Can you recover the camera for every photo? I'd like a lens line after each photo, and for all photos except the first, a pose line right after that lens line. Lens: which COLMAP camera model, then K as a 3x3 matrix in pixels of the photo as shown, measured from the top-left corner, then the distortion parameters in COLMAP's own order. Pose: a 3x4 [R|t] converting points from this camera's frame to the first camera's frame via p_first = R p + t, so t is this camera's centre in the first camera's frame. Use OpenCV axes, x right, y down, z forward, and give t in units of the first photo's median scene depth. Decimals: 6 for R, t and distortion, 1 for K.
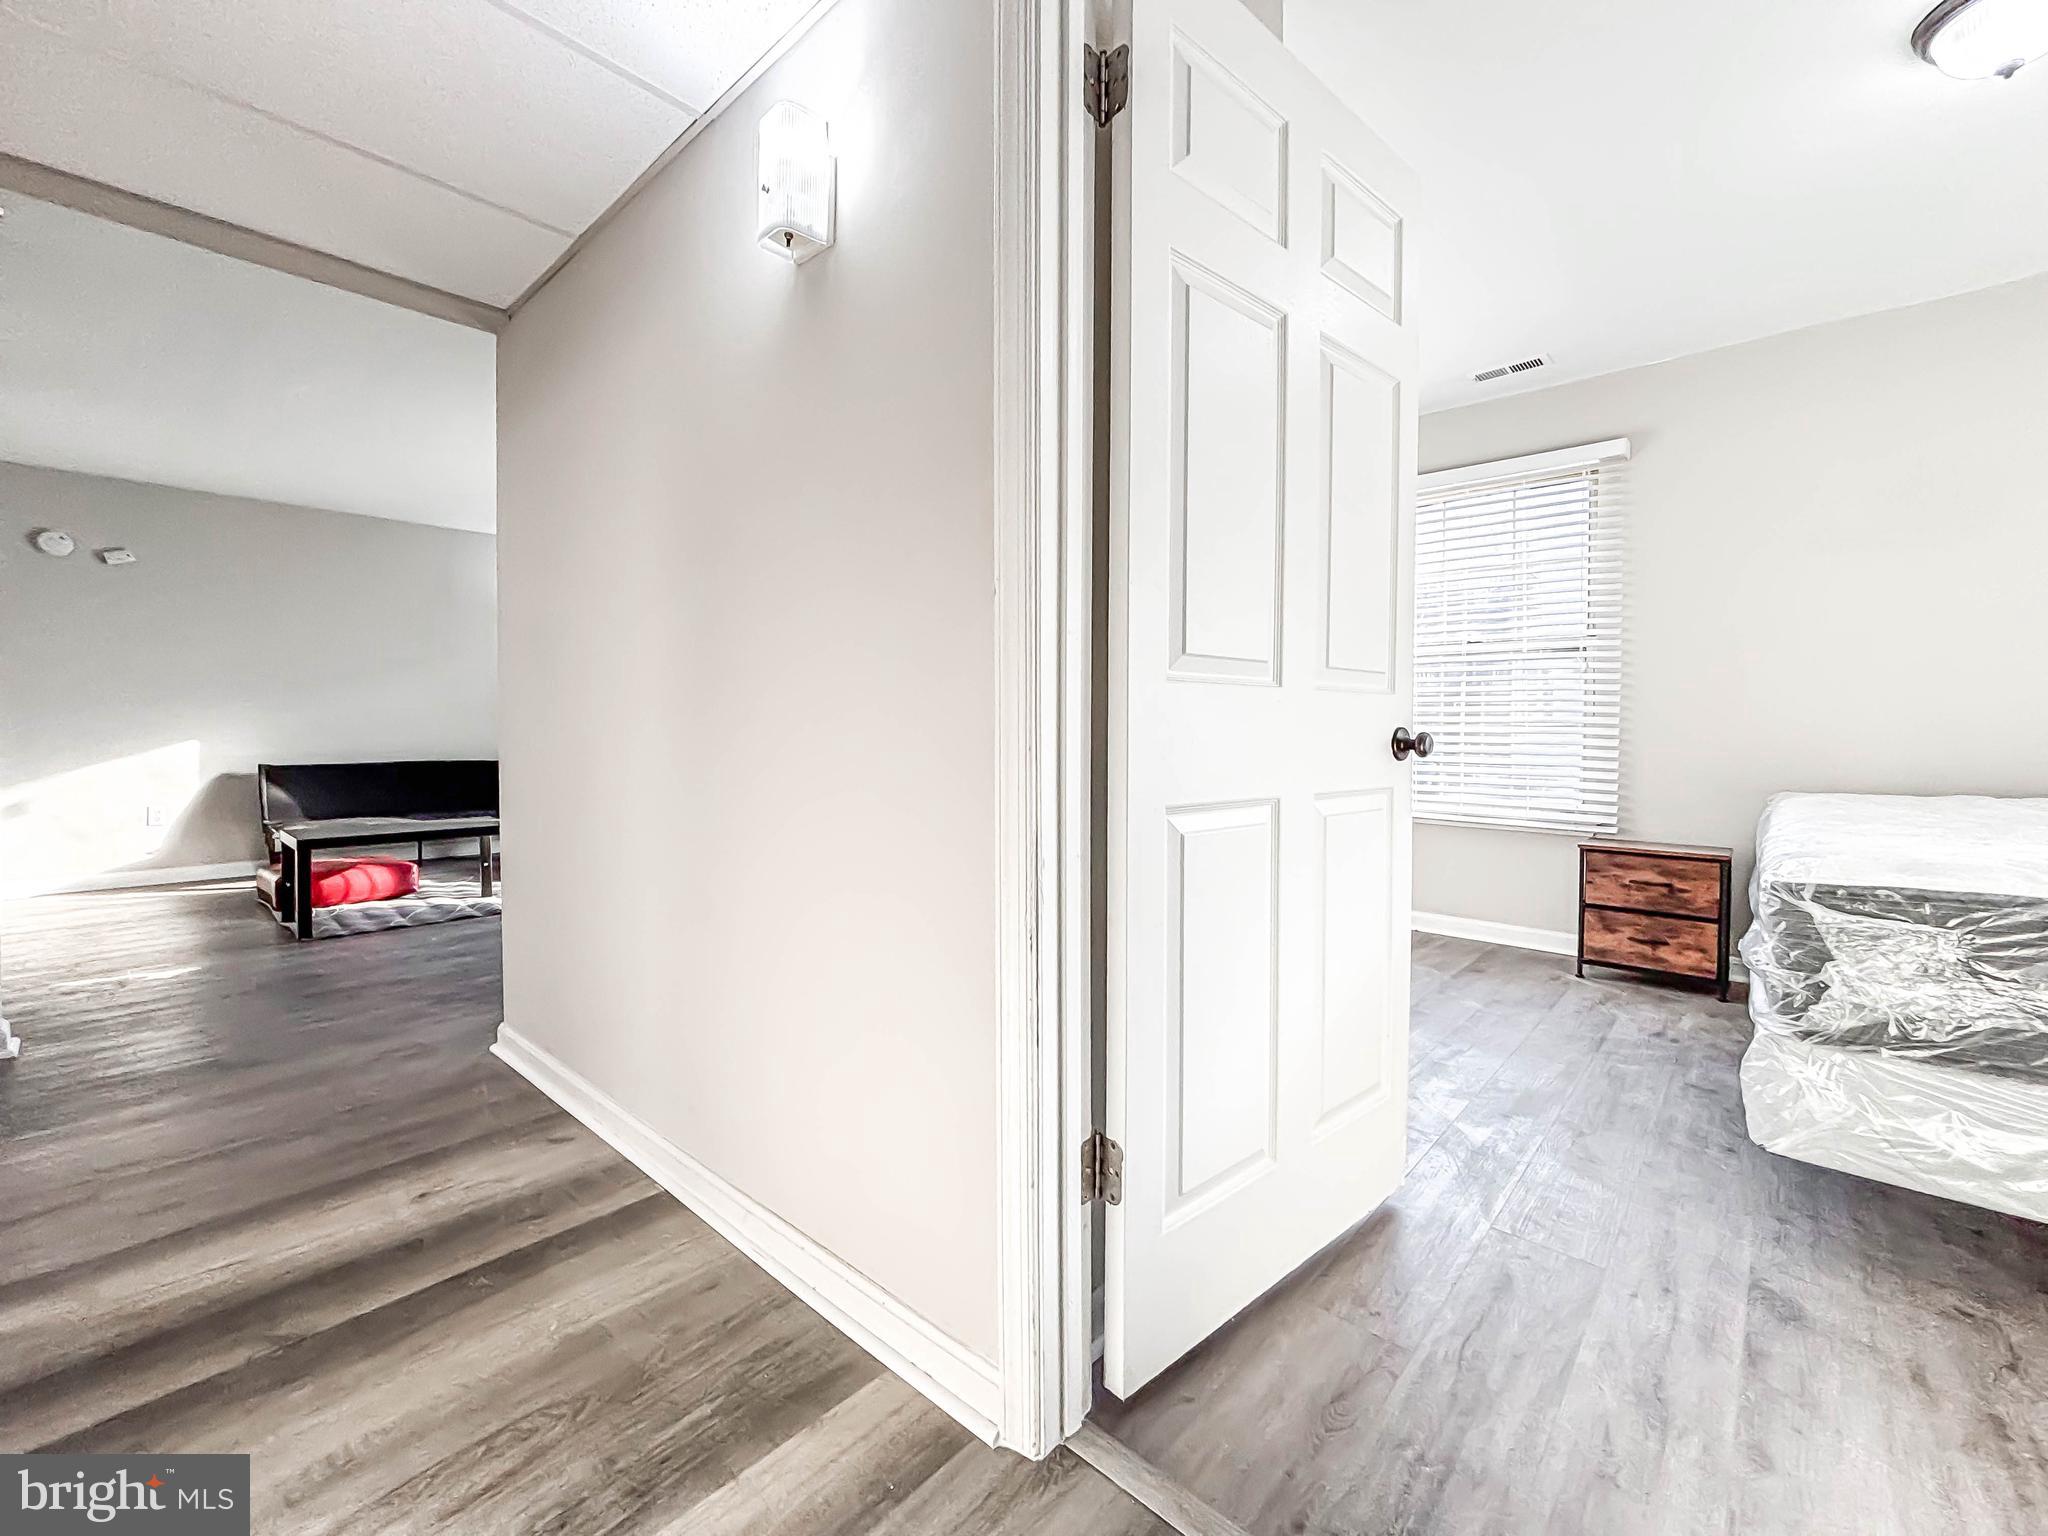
lens RADIAL K [[833.3, 0, 1024.0], [0, 833.3, 768.0], [0, 0, 1]] dist [0.023044, 0.000031]
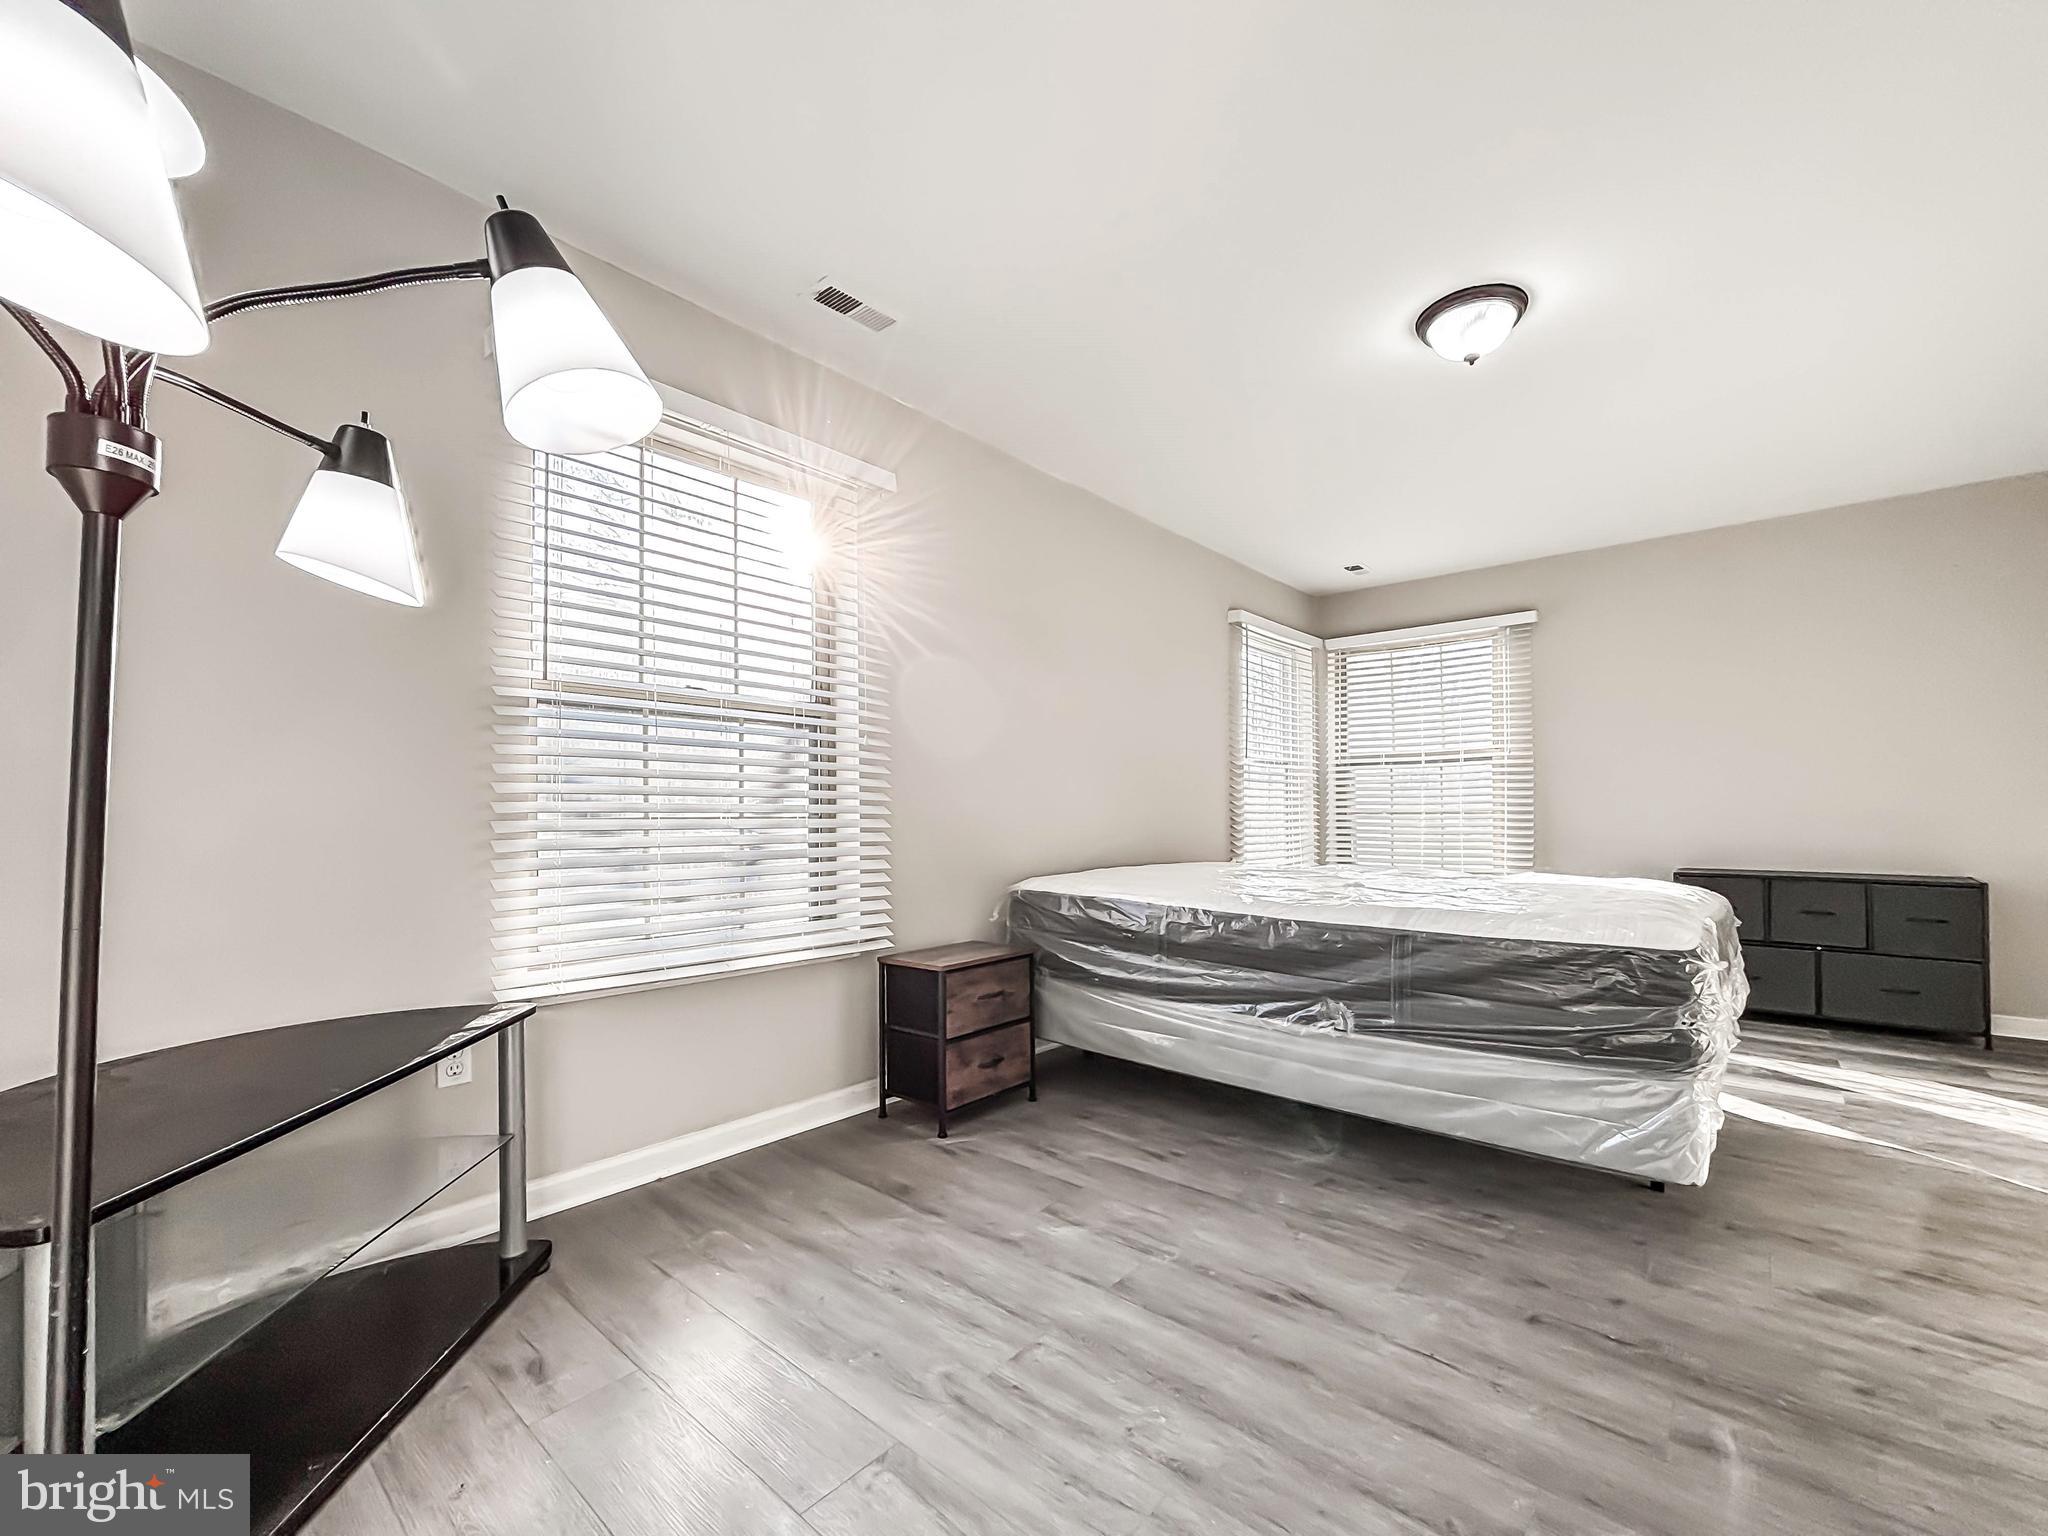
lens RADIAL K [[830.9, 0, 1062.3], [0, 830.9, 745.1], [0, 0, 1]] dist [0.002481, -0.000099]
pose [[-0.011491, 0.080295, 0.996705, -0.160046], [0.049635, 0.995588, -0.079633, -0.054412], [-0.998701, 0.048557, -0.015425, 0.943932]]
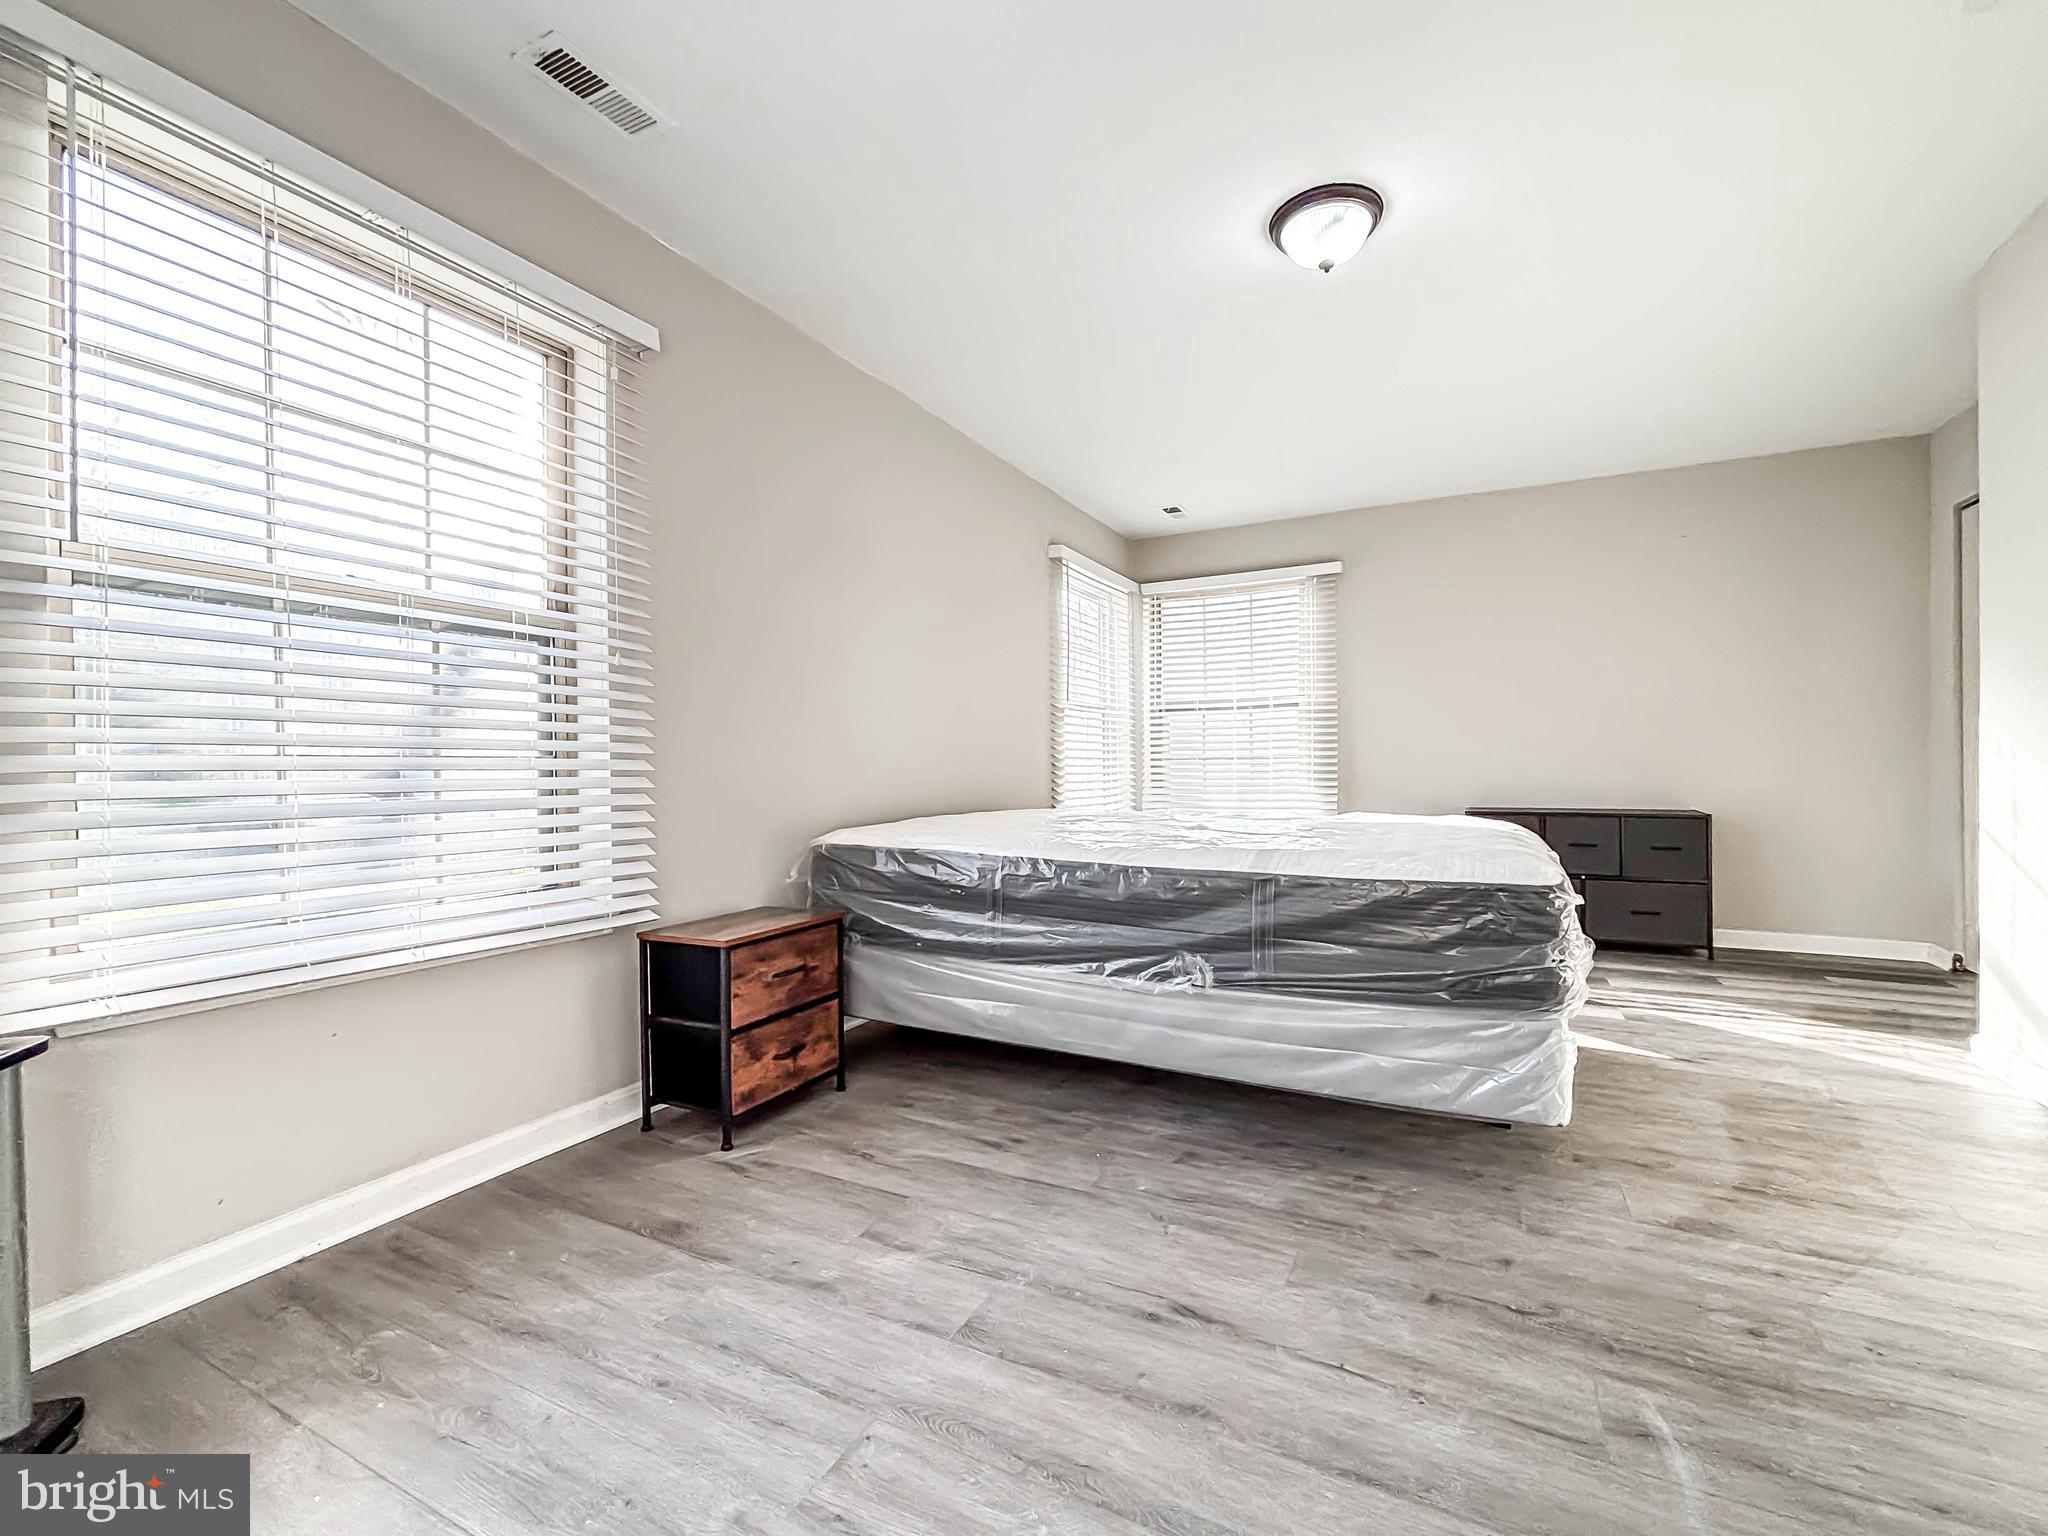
lens RADIAL K [[830.9, 0, 1062.3], [0, 830.9, 745.1], [0, 0, 1]] dist [0.002481, -0.000099]
pose [[-0.252398, 0.025080, 0.967298, -0.022550], [0.052268, 0.998558, -0.012252, -0.039030], [-0.966211, 0.047466, -0.253345, 0.963523]]
